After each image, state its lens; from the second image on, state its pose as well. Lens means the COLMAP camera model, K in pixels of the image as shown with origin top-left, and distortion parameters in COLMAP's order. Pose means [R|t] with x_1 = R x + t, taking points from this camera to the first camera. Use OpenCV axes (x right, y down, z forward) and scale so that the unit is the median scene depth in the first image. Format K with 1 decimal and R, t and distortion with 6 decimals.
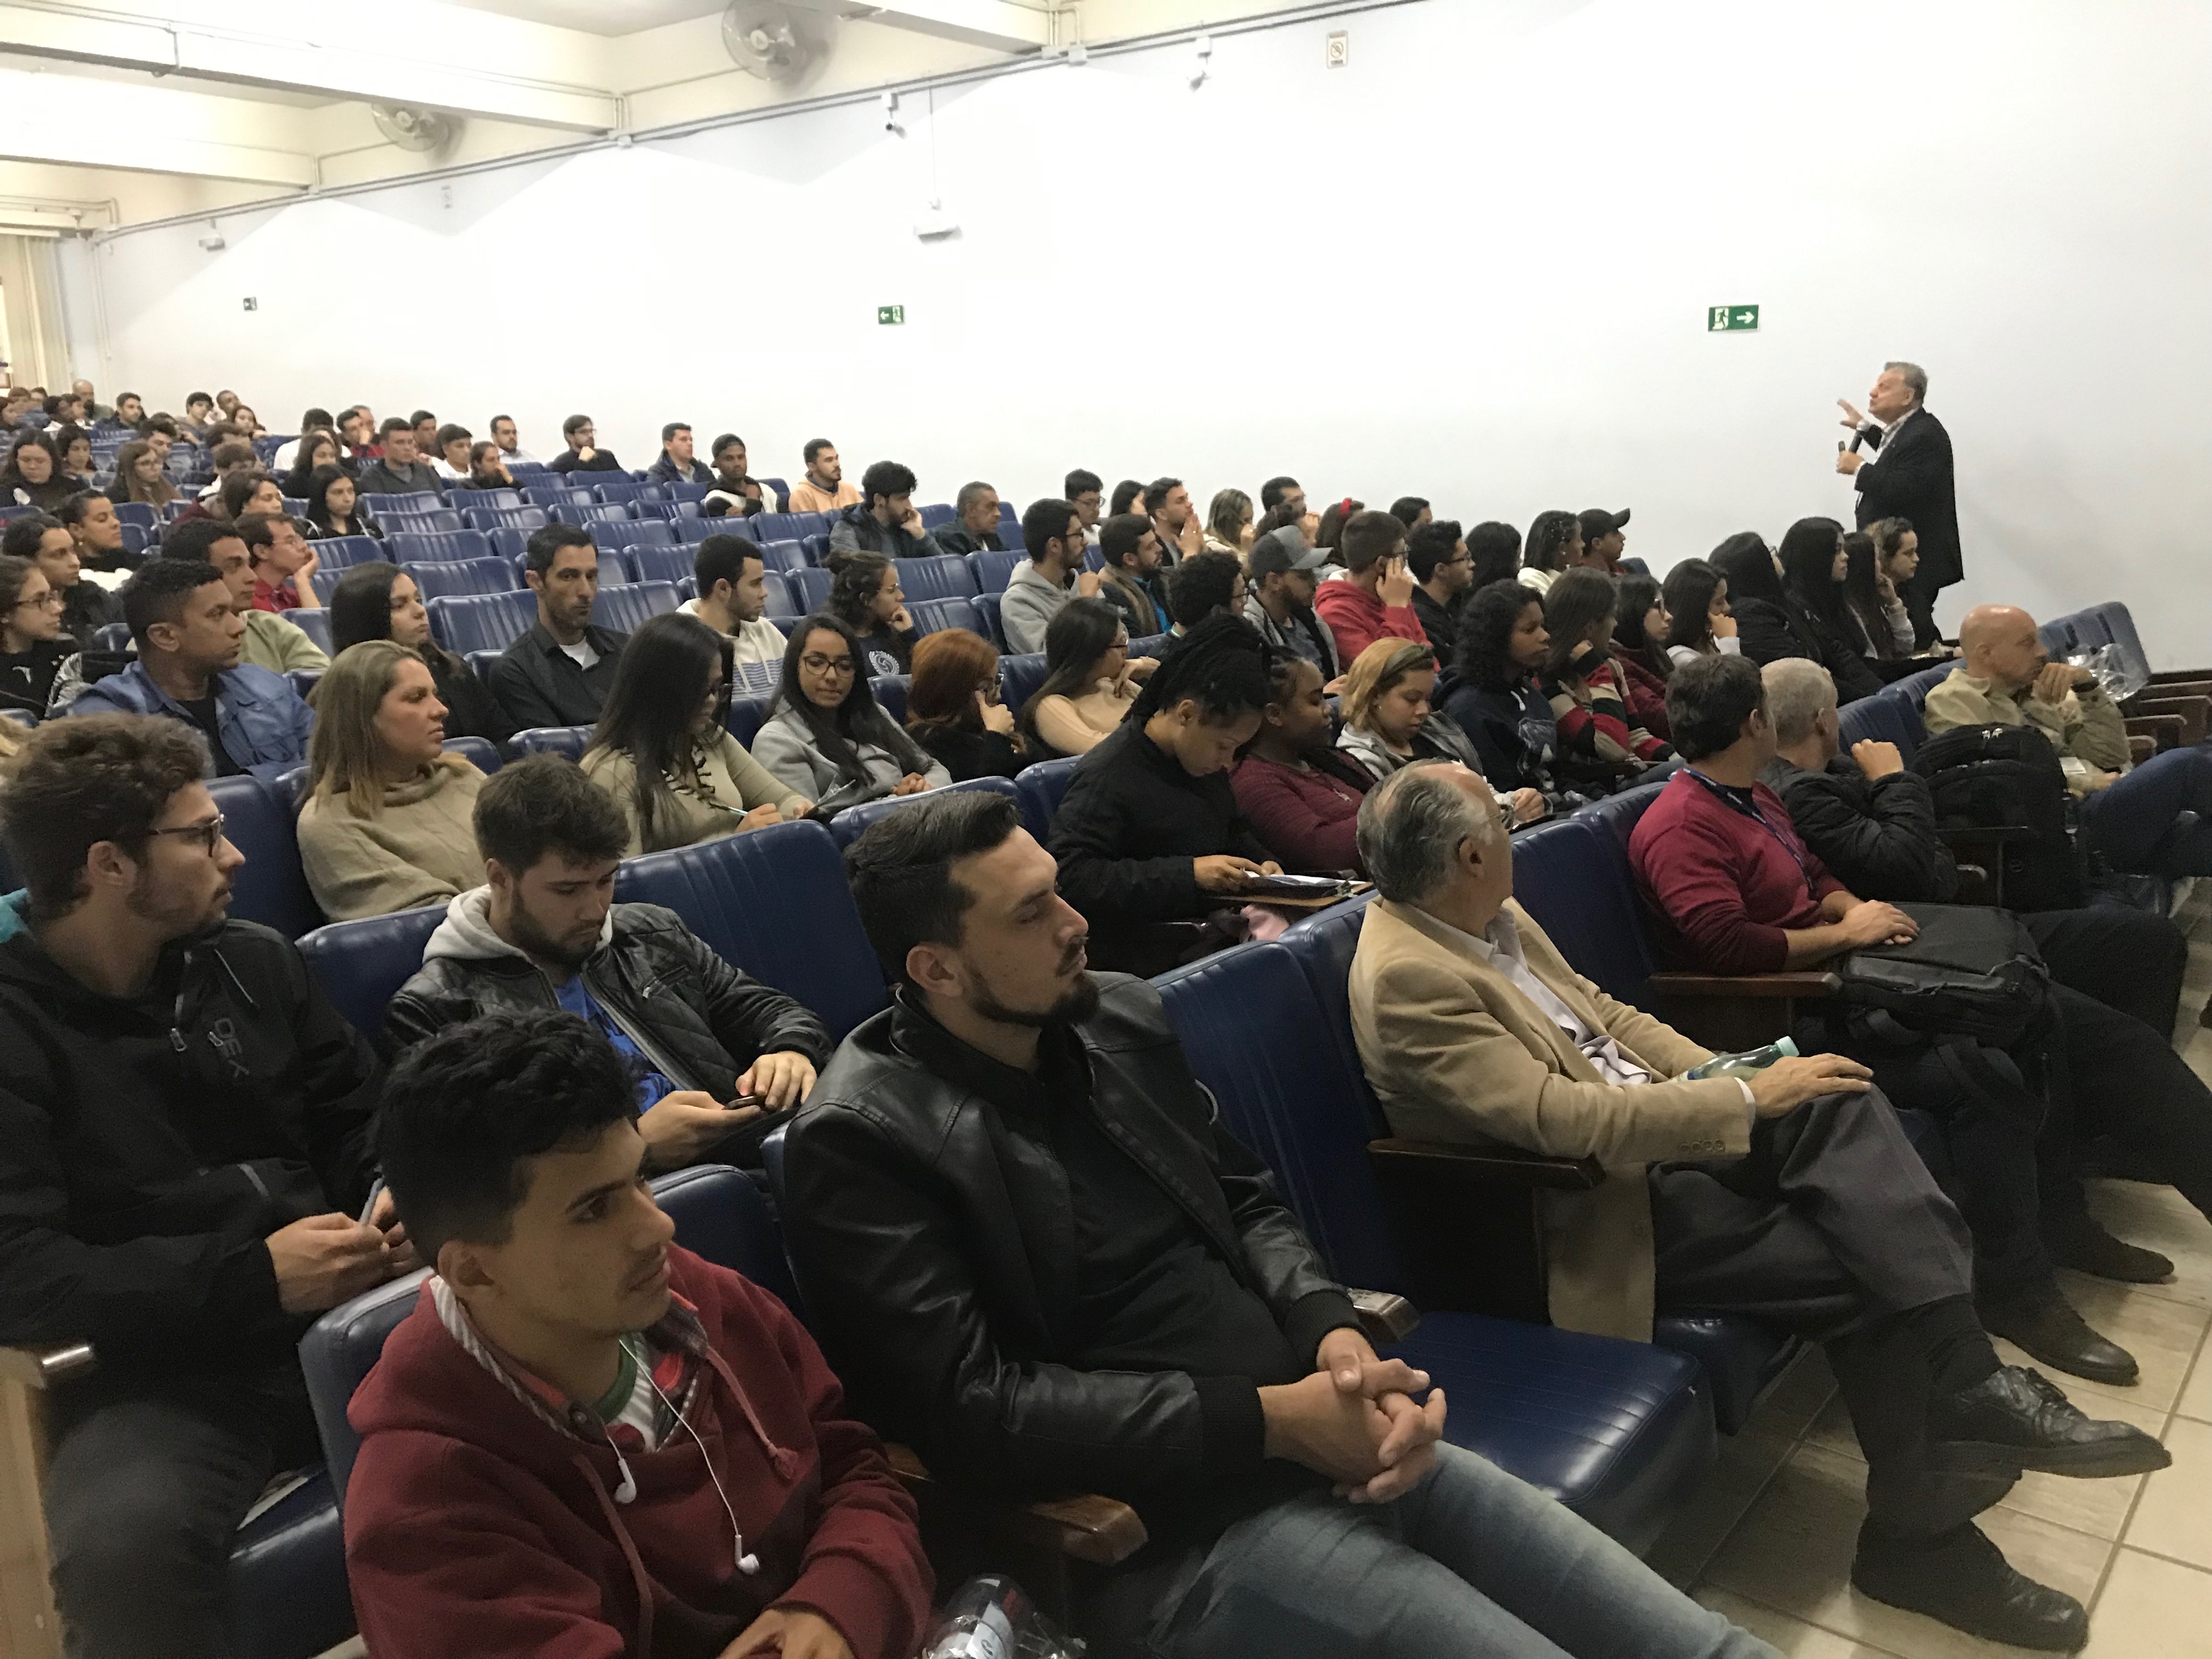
lens RADIAL K [[1856.3, 0, 1114.4], [0, 1856.3, 827.4], [0, 0, 1]] dist [0.035680, -0.034356]
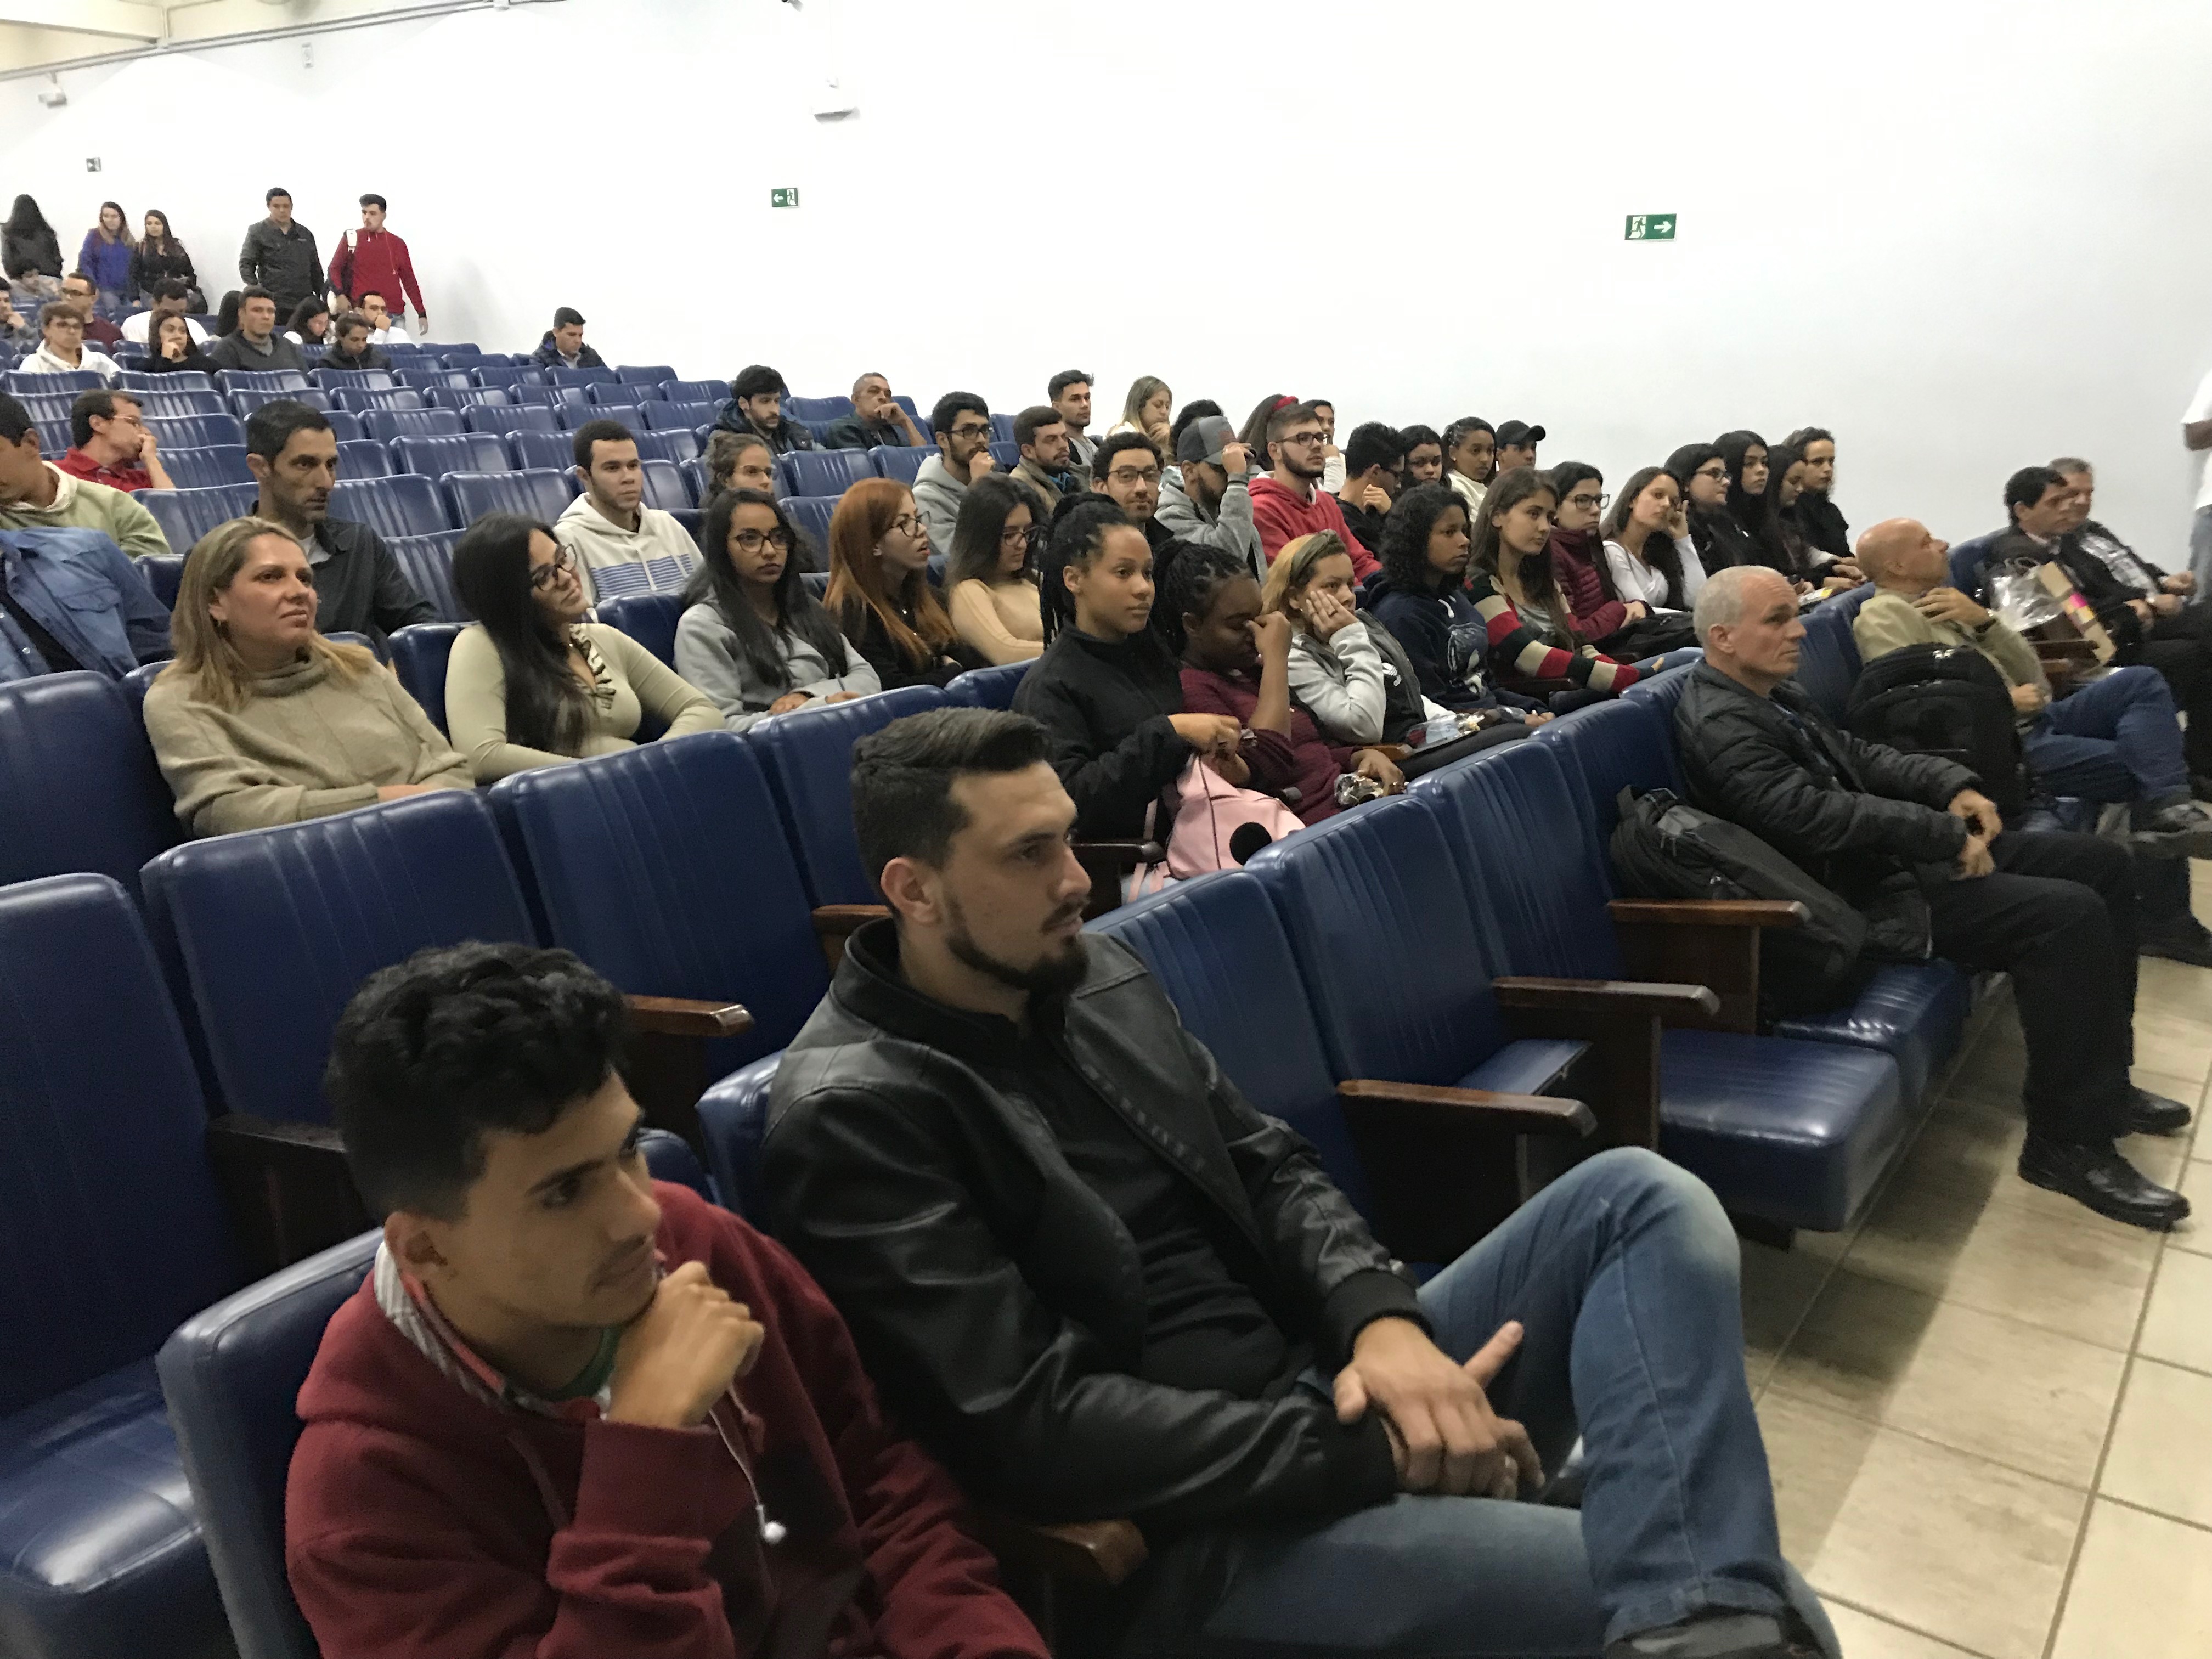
lens RADIAL K [[1856.3, 0, 1121.8], [0, 1856.3, 828.3], [0, 0, 1]] dist [0.035680, -0.034356]
pose [[0.997877, 0.009713, 0.064392, -0.017738], [-0.012958, 0.998657, 0.050172, -0.002435], [-0.063818, -0.050900, 0.996663, 0.043486]]
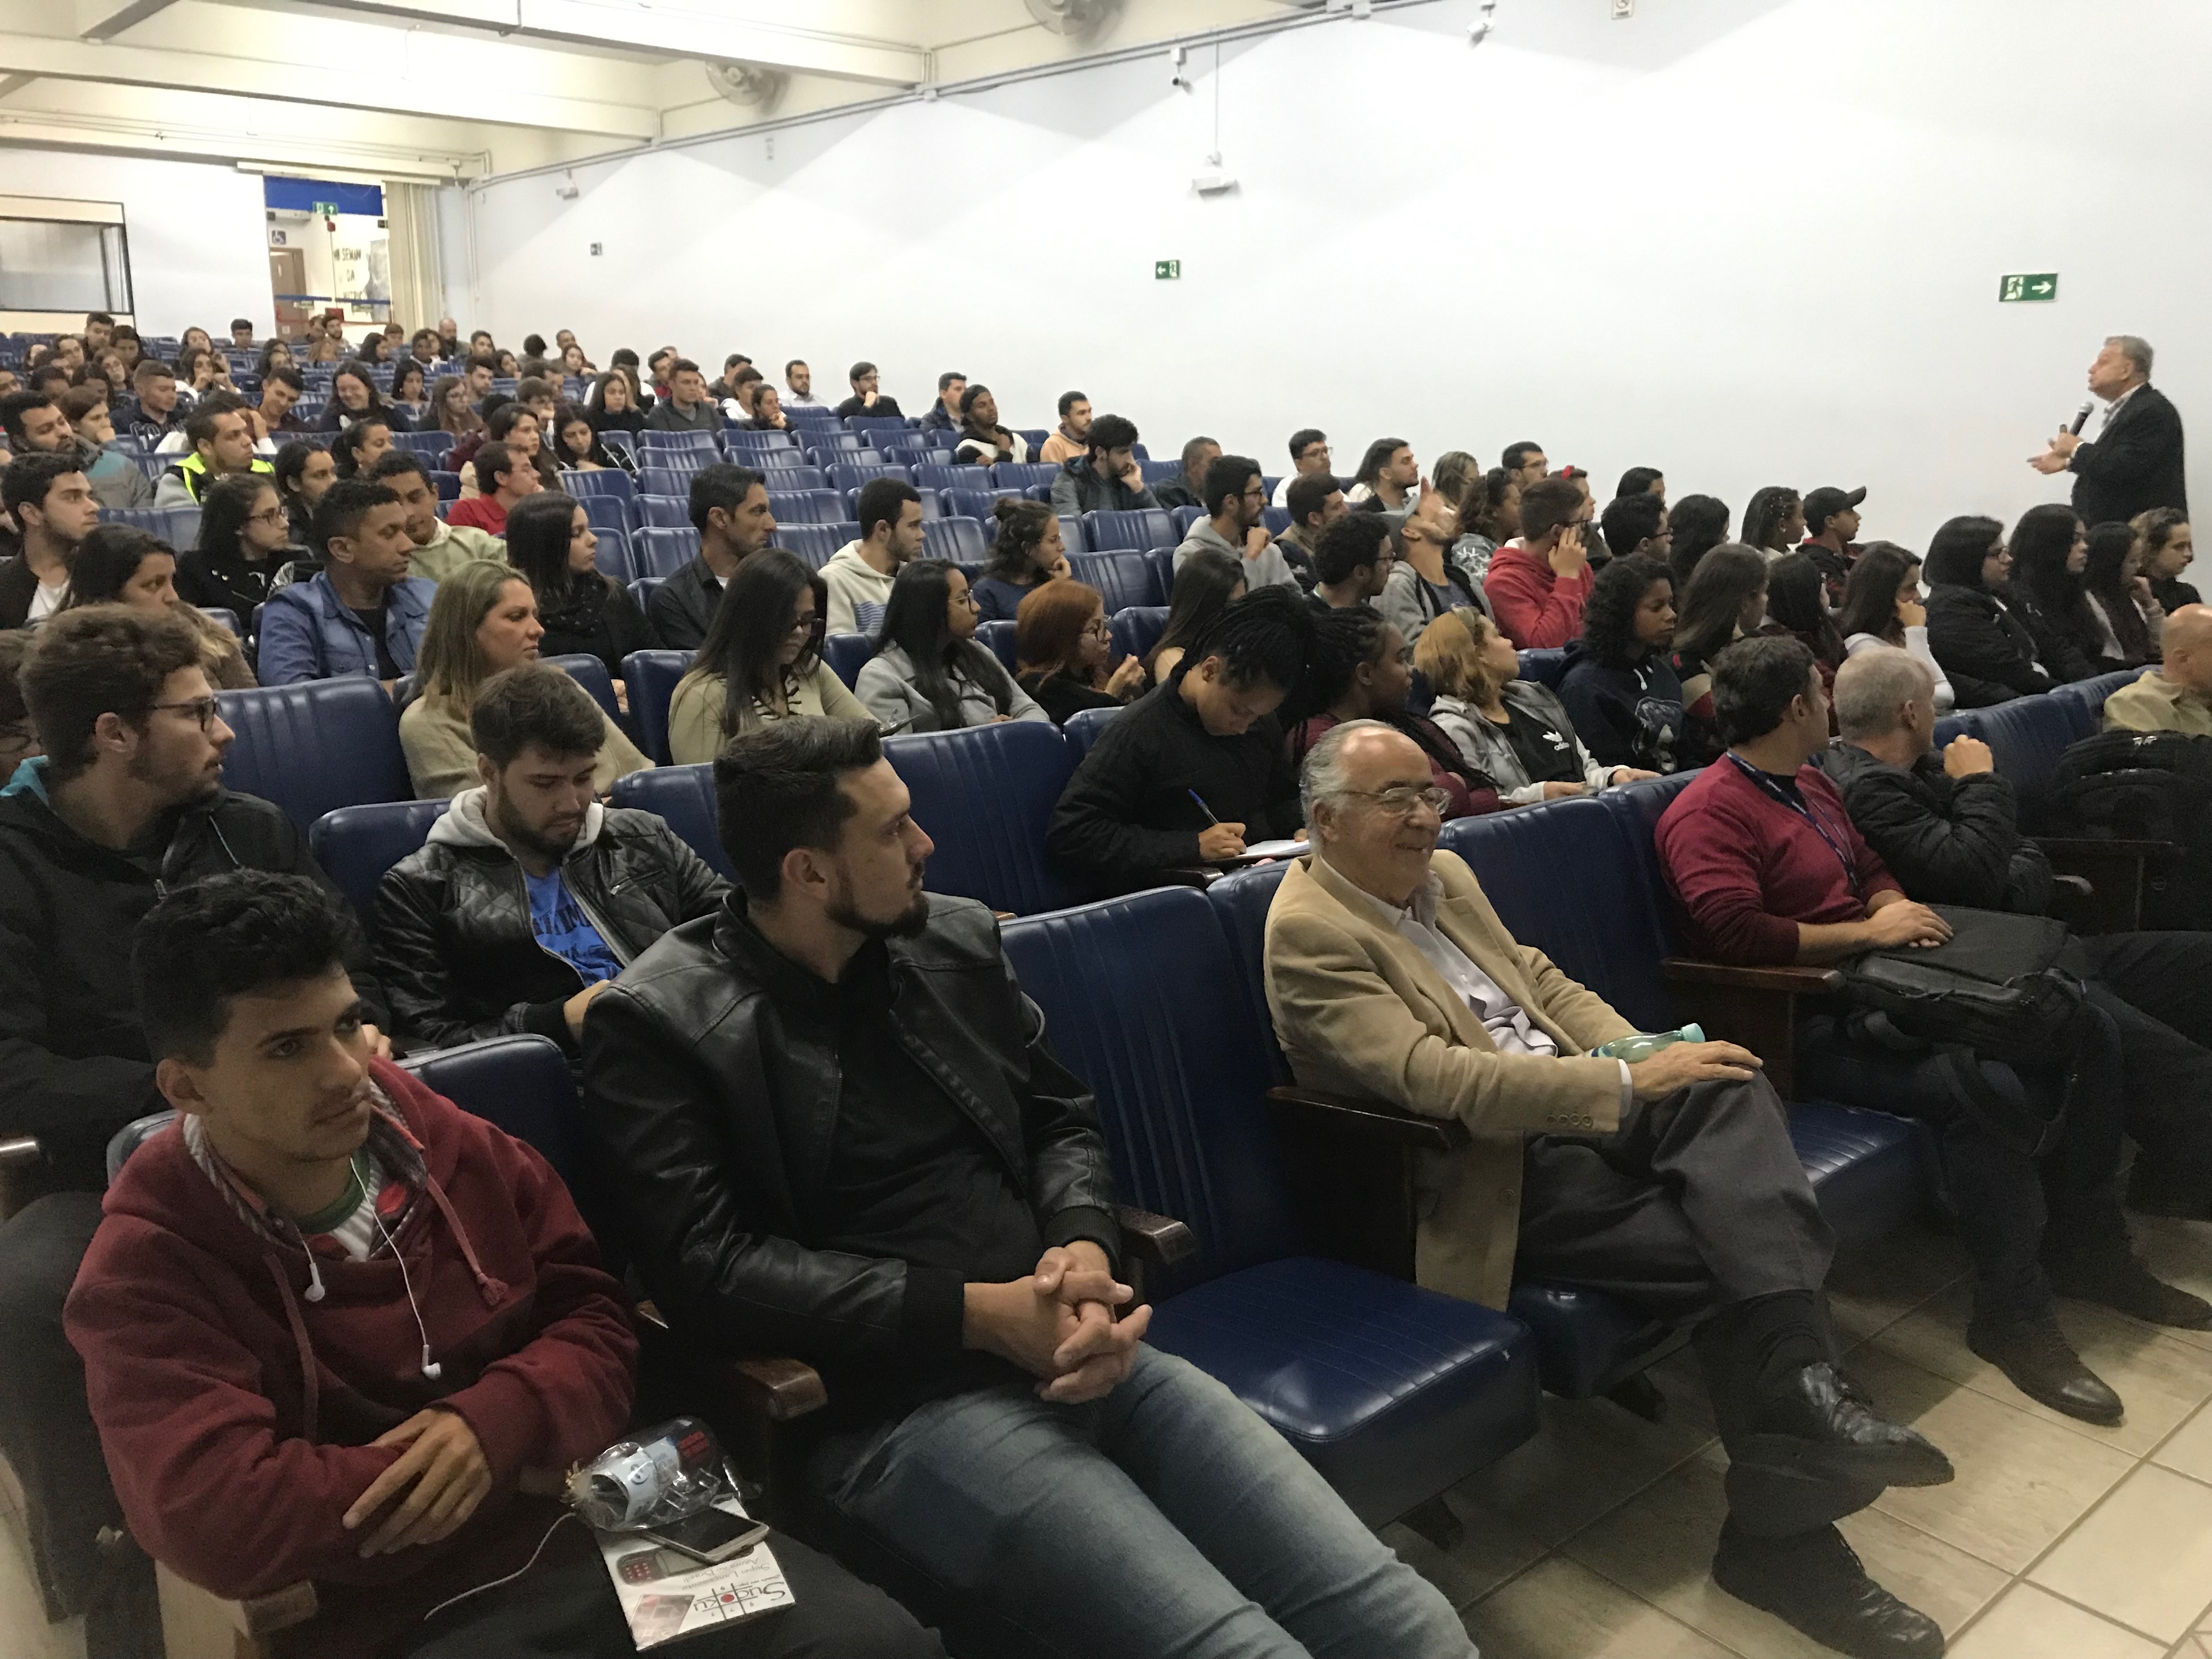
lens RADIAL K [[1856.3, 0, 1104.1], [0, 1856.3, 834.2], [0, 0, 1]] dist [0.035680, -0.034356]
pose [[0.981737, 0.070972, -0.176507, 0.148016], [-0.066471, 0.997298, 0.031293, 0.001921], [0.178251, -0.018989, 0.983802, -0.016165]]
